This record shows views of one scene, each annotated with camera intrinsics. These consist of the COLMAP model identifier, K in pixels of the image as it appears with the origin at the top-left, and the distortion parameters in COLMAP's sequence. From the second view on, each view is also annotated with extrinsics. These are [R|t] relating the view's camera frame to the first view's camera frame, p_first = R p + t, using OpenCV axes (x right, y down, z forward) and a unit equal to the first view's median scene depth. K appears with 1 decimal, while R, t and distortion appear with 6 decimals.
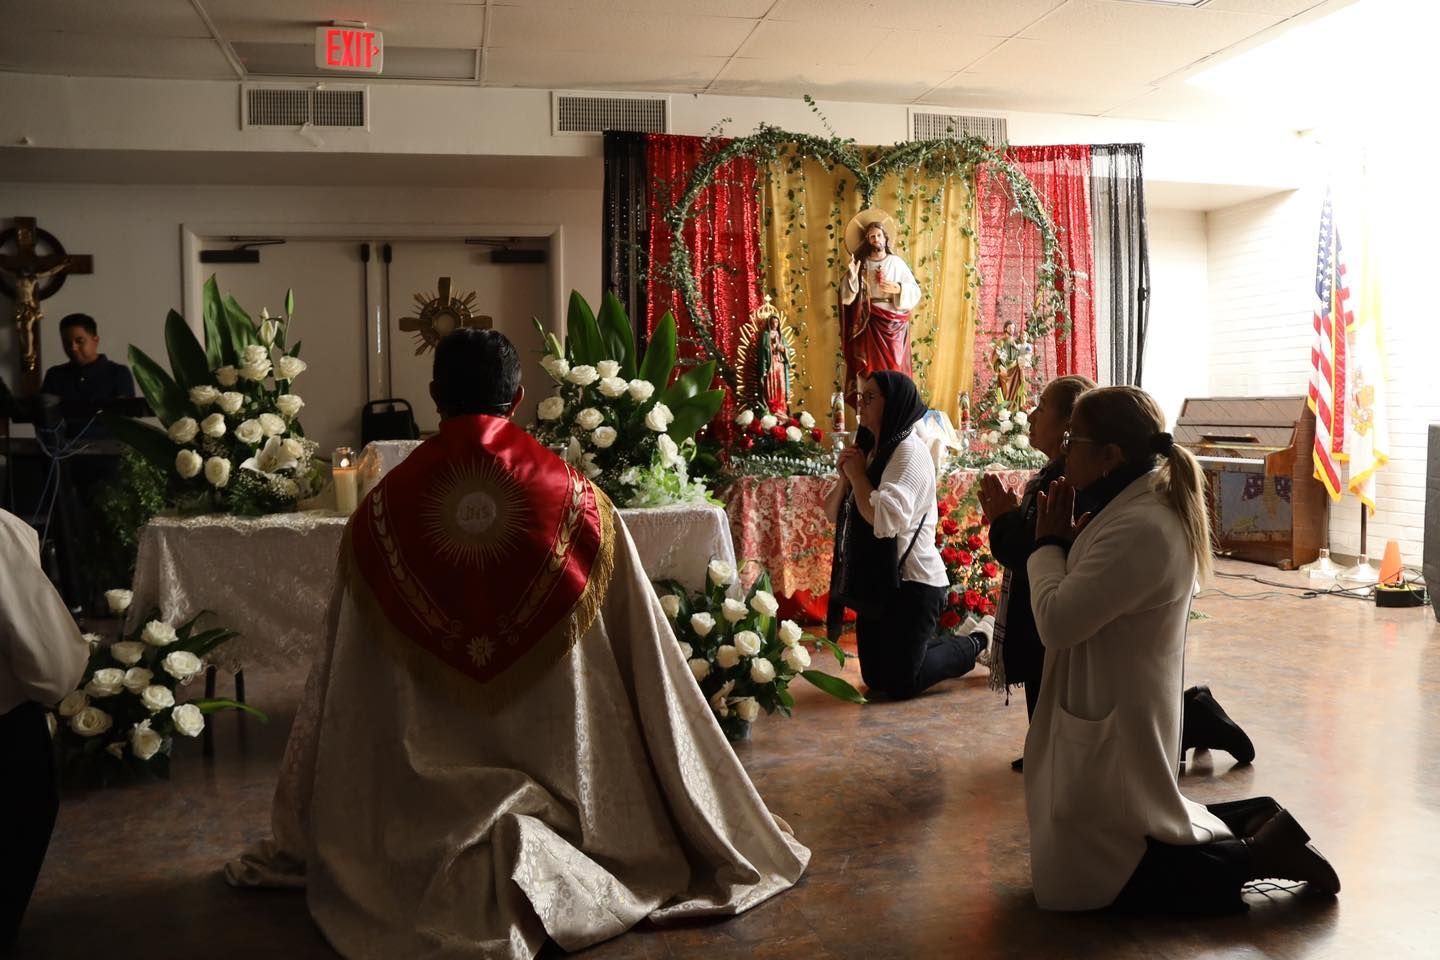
lens RADIAL K [[1215.7, 0, 743.6], [0, 1215.7, 479.1], [0, 0, 1]] dist [-0.176170, 0.133446]
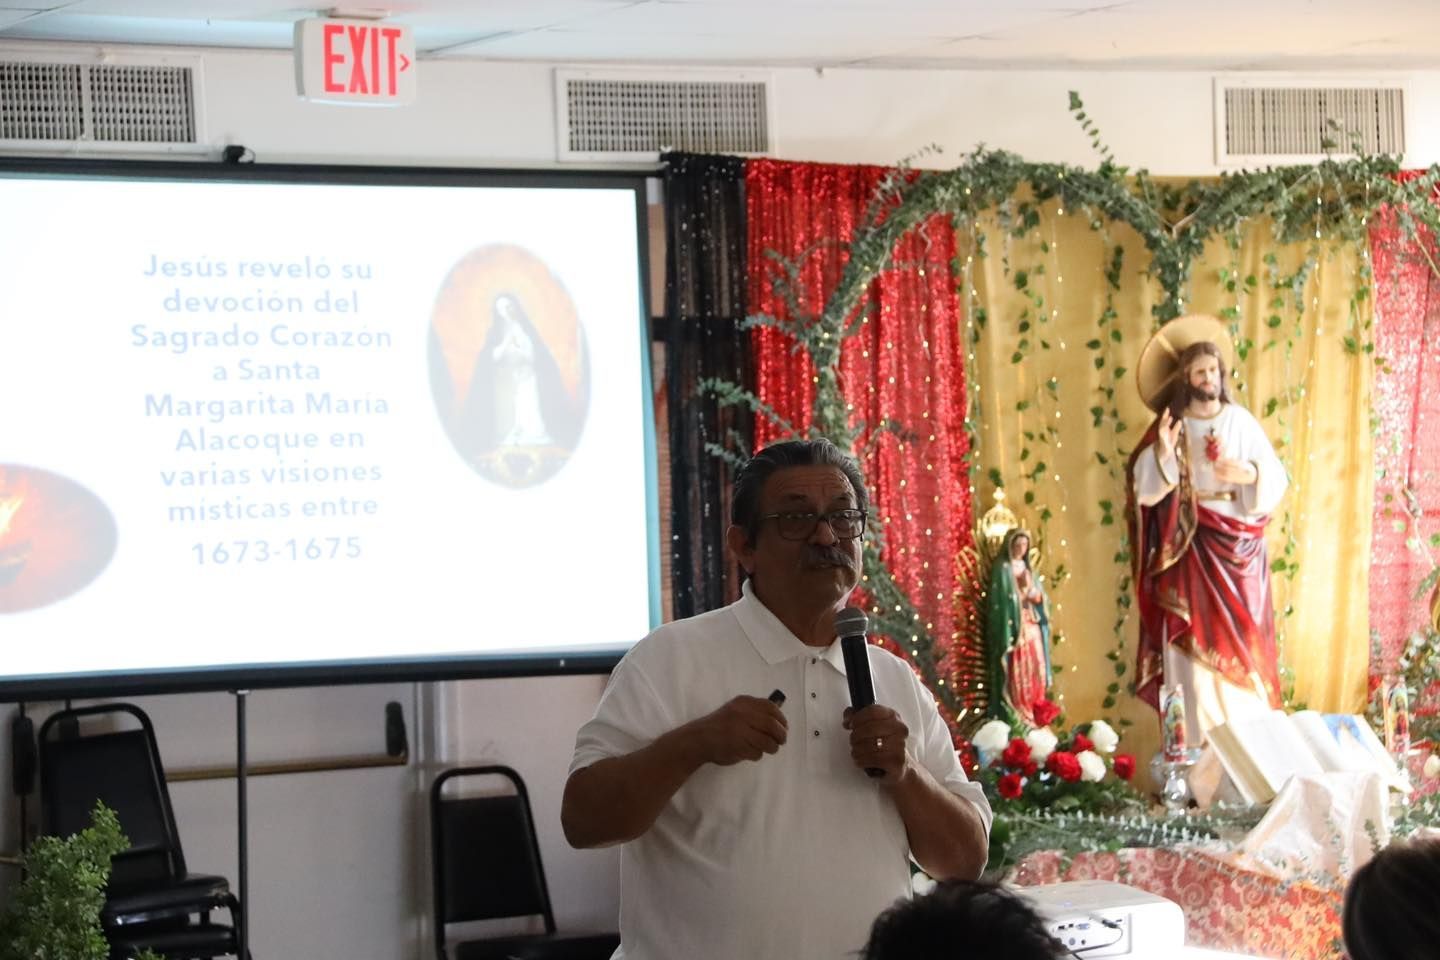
lens RADIAL K [[4688.7, 0, 720.5], [0, 4688.7, 513.2], [0, 0, 1]] dist [0.696671, 1.471501]
pose [[0.972046, -0.014504, 0.234344, -0.552517], [0.029479, 0.997731, -0.060527, -0.026286], [-0.232934, 0.065743, 0.970268, -0.877138]]
